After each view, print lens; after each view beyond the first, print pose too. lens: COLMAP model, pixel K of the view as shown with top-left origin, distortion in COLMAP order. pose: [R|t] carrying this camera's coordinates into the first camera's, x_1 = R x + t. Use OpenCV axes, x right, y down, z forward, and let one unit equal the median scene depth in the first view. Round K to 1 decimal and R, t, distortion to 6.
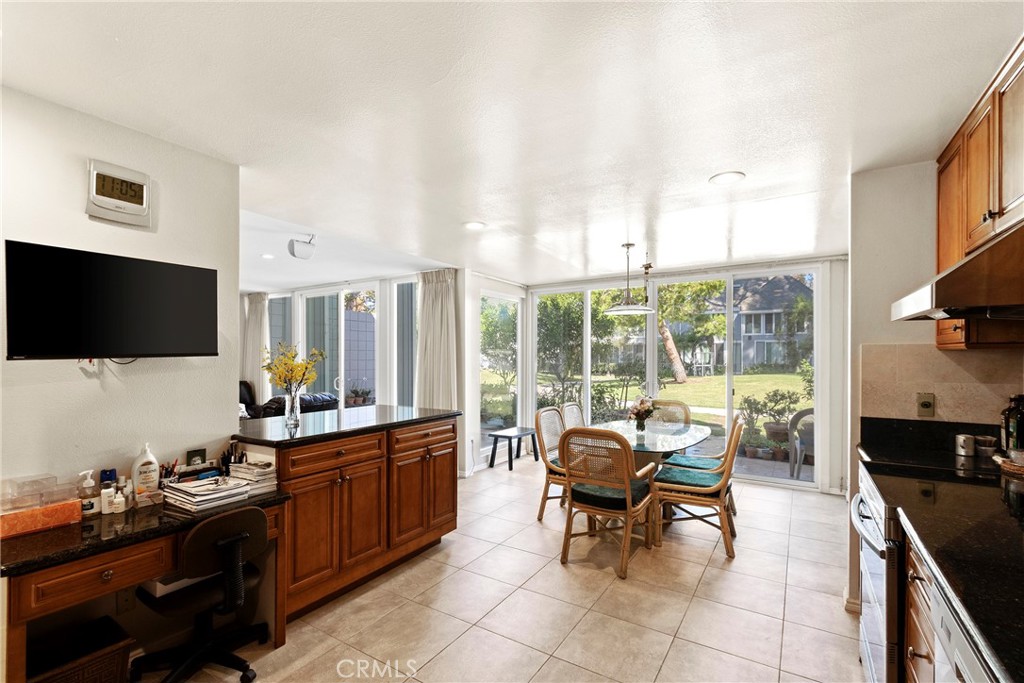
lens RADIAL K [[450.3, 0, 514.1], [0, 450.3, 349.5], [0, 0, 1]] dist [-0.001087, -0.002091]
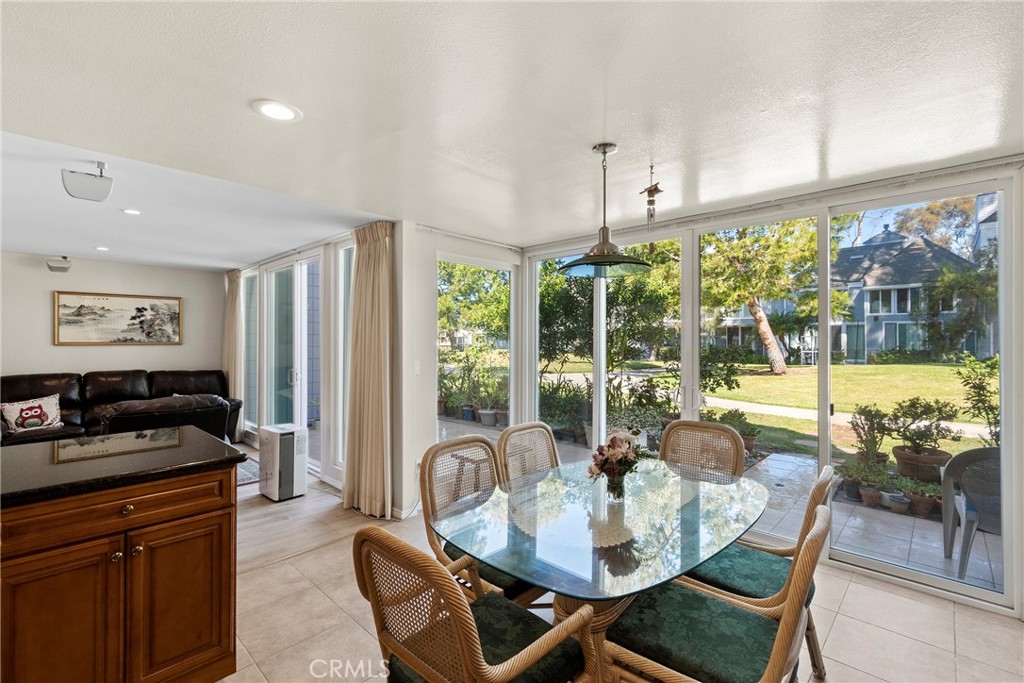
lens RADIAL K [[450.3, 0, 514.1], [0, 450.3, 331.0], [0, 0, 1]] dist [-0.001087, -0.002091]
pose [[0.980463, -0.000927, -0.196700, 0.138874], [0.000355, 0.999996, -0.002944, -0.004000], [0.196702, 0.002816, 0.980459, 0.243336]]
